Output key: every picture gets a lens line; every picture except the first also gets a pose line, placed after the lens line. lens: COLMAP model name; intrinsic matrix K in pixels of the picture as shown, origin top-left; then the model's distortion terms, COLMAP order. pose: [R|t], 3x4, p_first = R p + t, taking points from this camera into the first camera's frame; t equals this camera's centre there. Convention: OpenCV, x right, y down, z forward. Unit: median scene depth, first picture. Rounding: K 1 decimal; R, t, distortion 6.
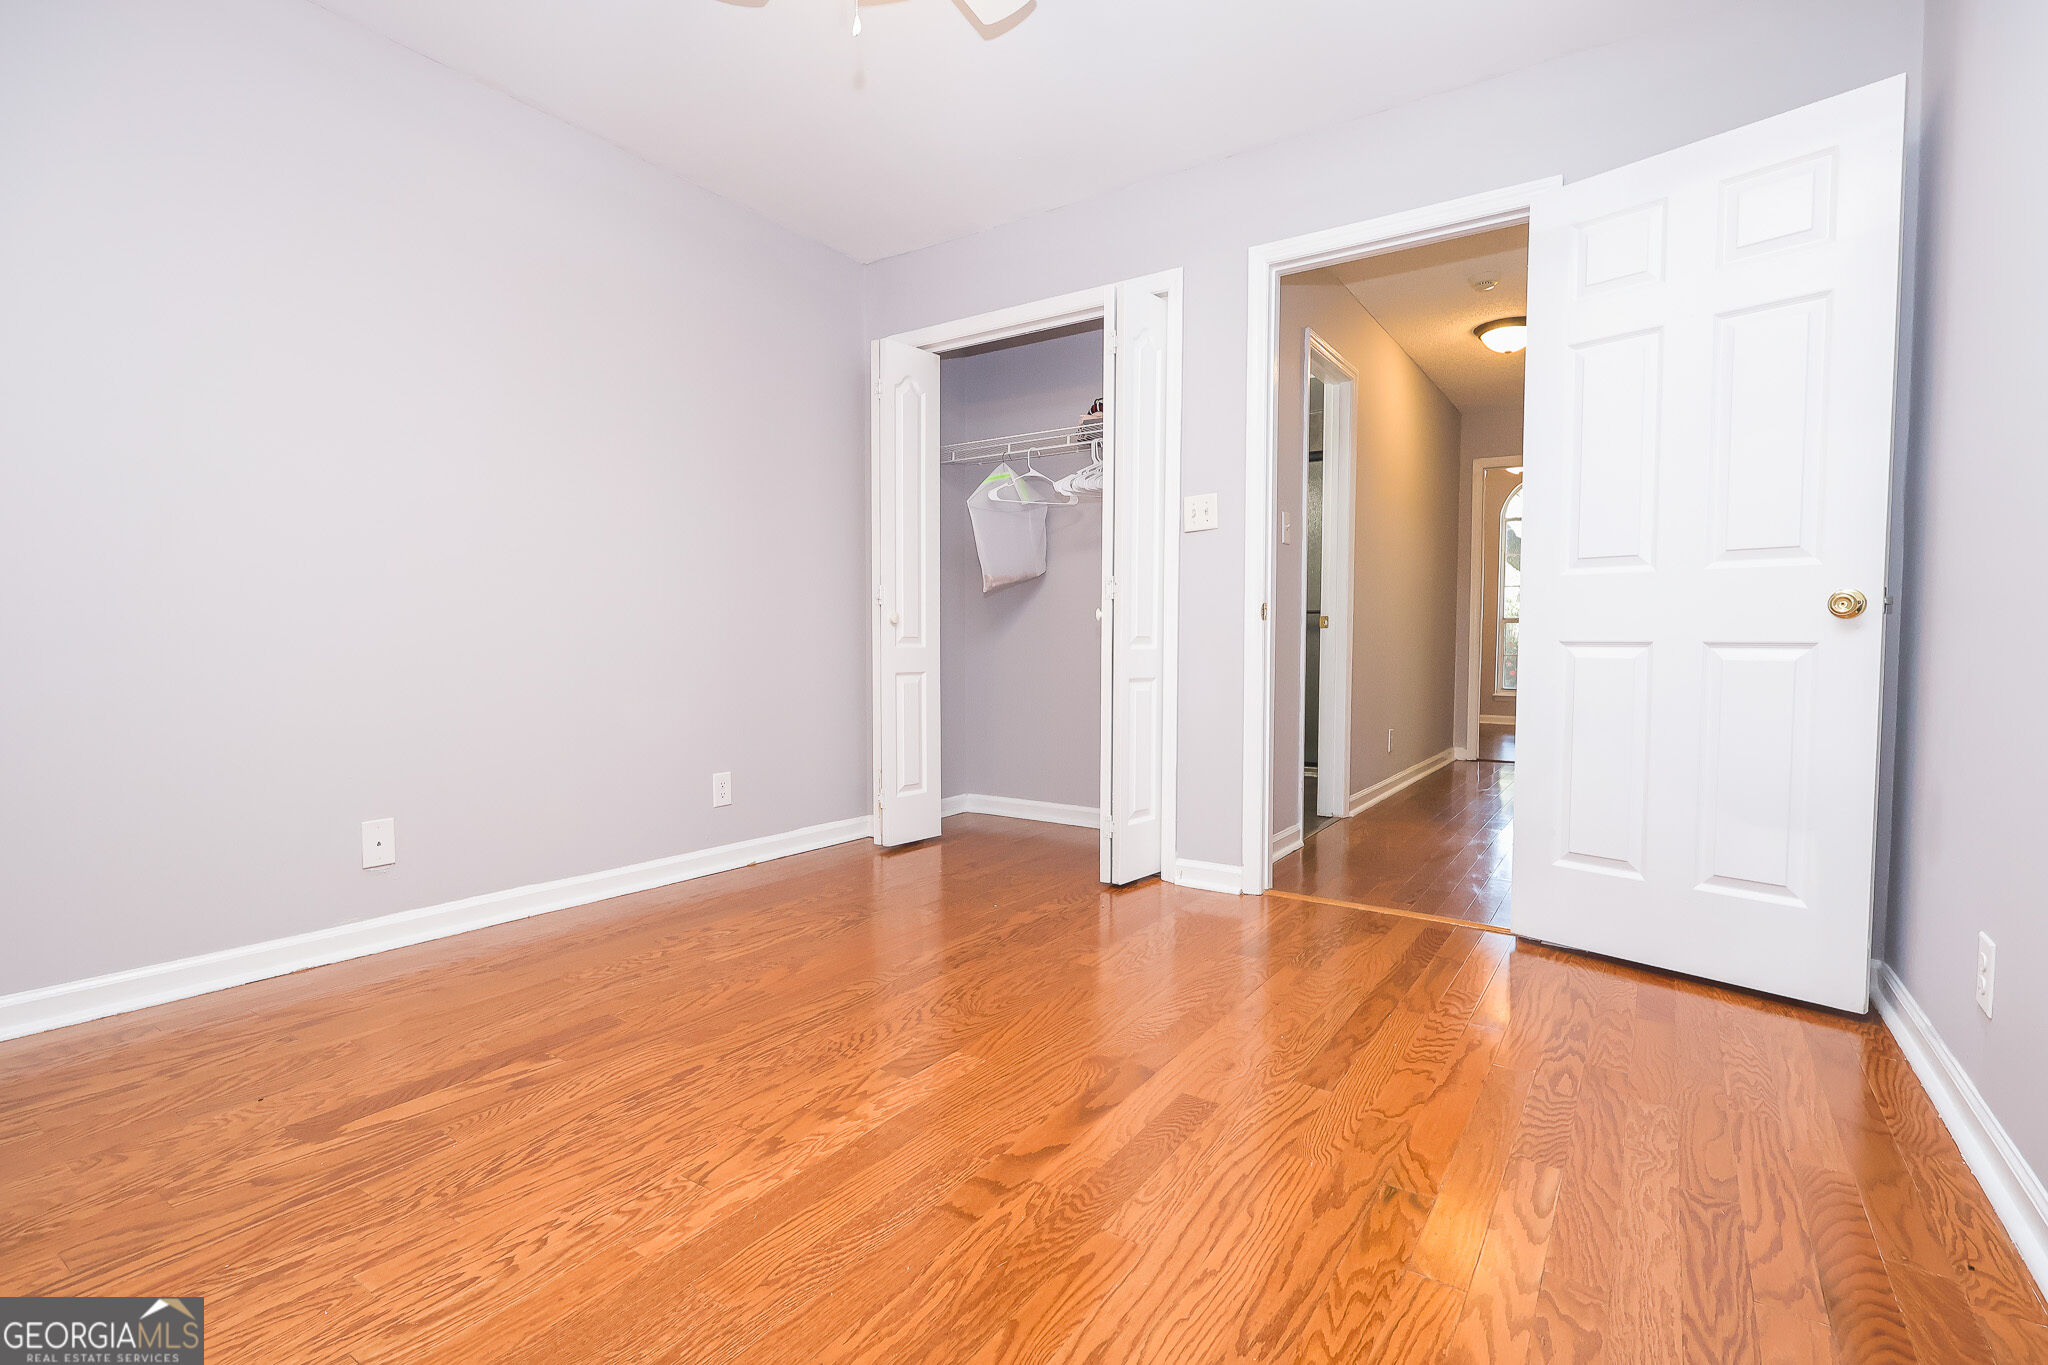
lens RADIAL K [[943.3, 0, 1038.8], [0, 943.3, 676.1], [0, 0, 1]] dist [-0.004626, 0.002484]
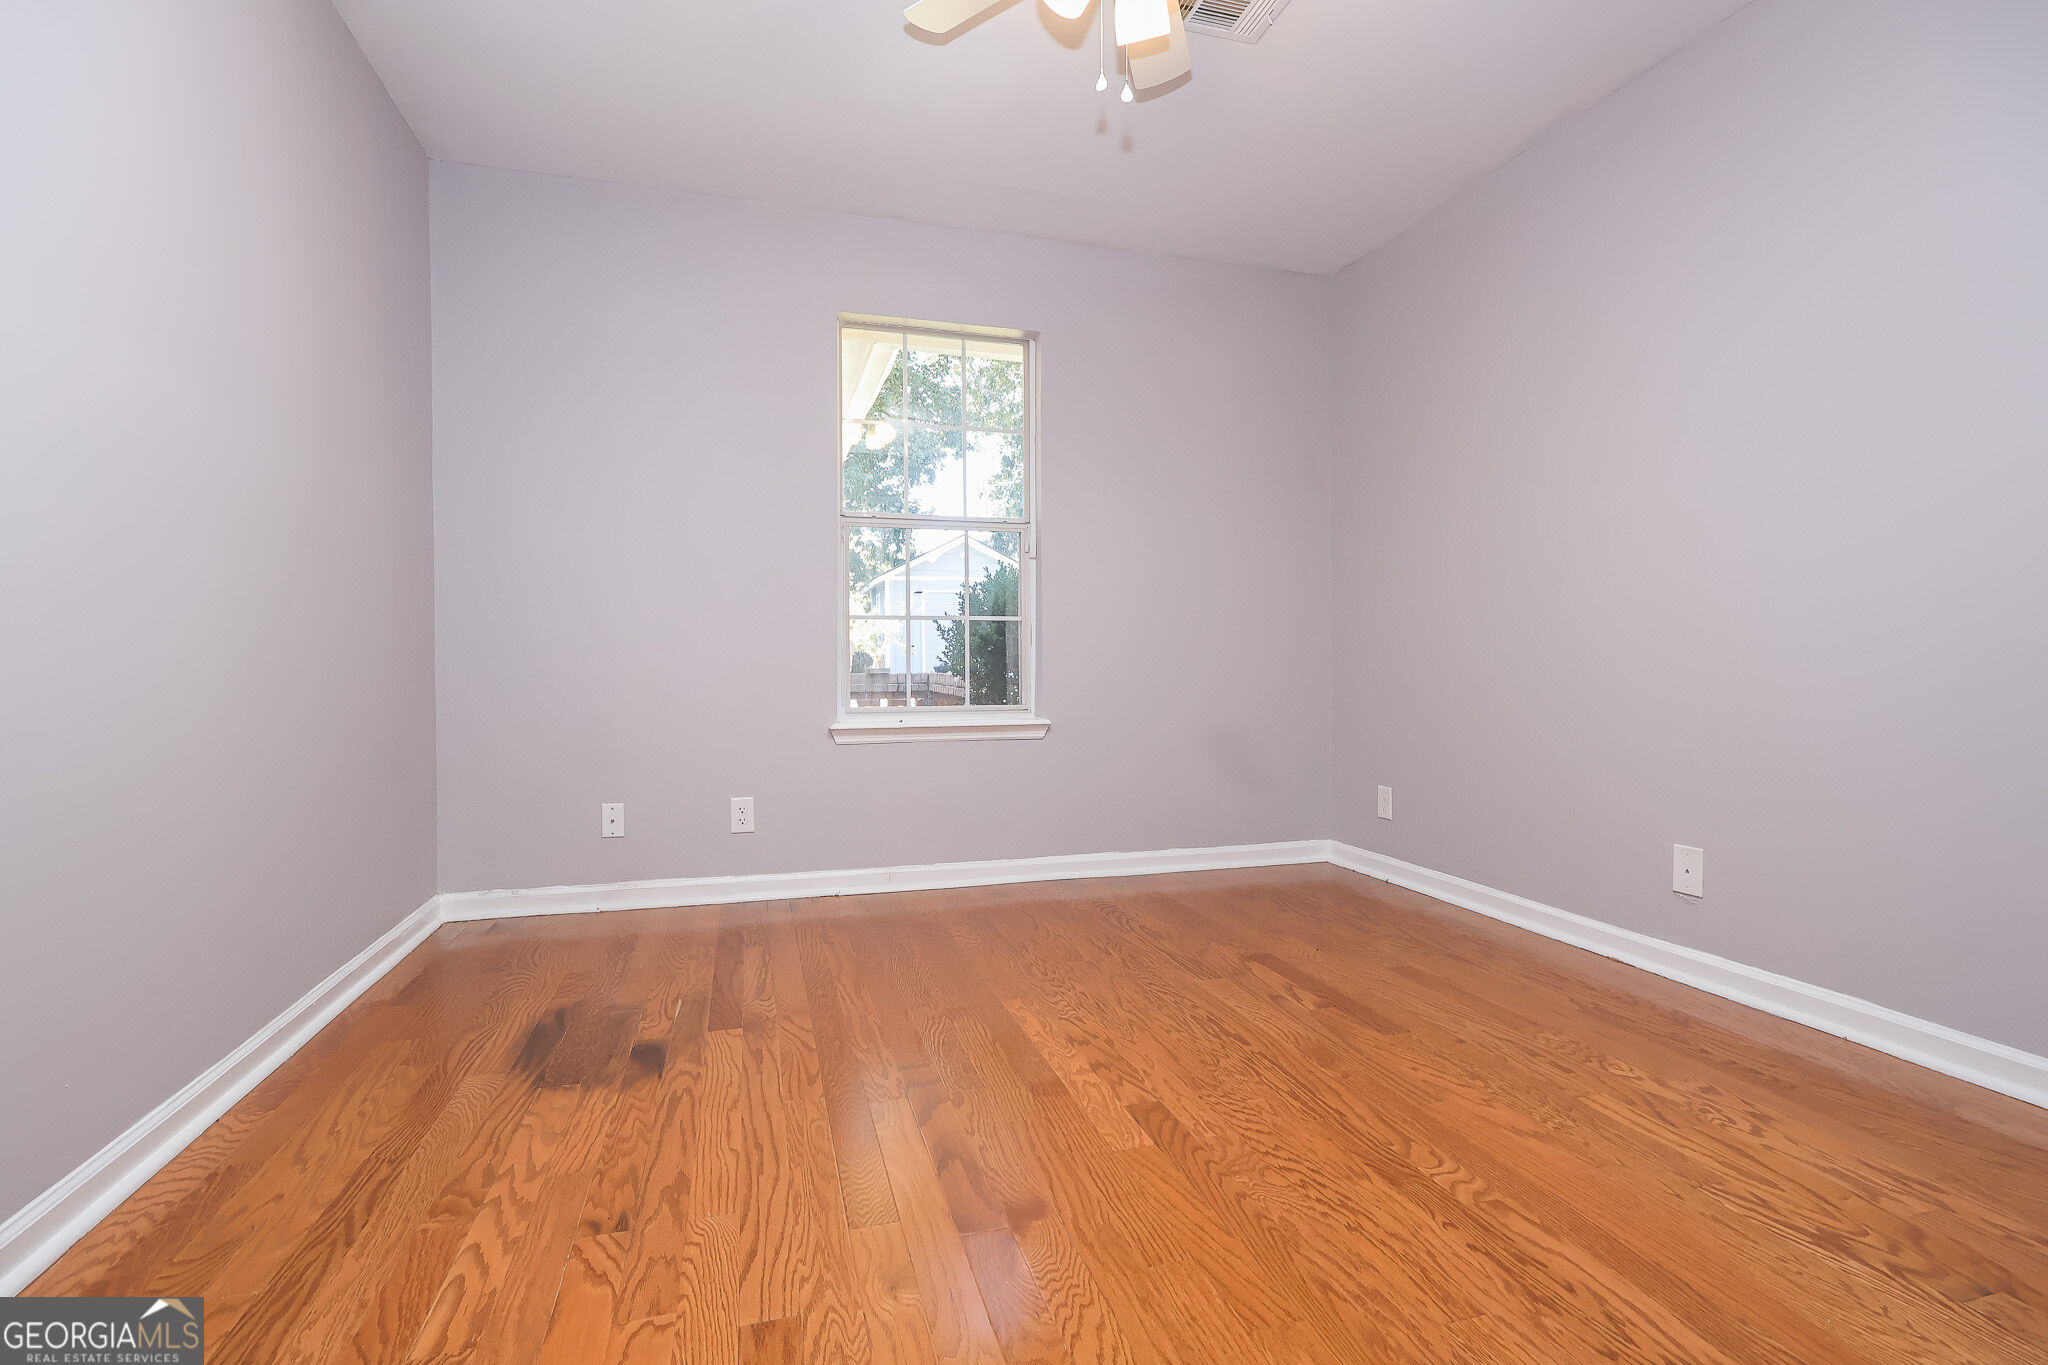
lens RADIAL K [[943.3, 0, 1017.6], [0, 943.3, 676.9], [0, 0, 1]] dist [-0.004626, 0.002484]
pose [[-0.647976, 0.007171, -0.761627, 0.773512], [-0.028411, 0.999032, 0.033579, -0.055765], [0.761130, 0.043397, -0.647145, 1.754193]]
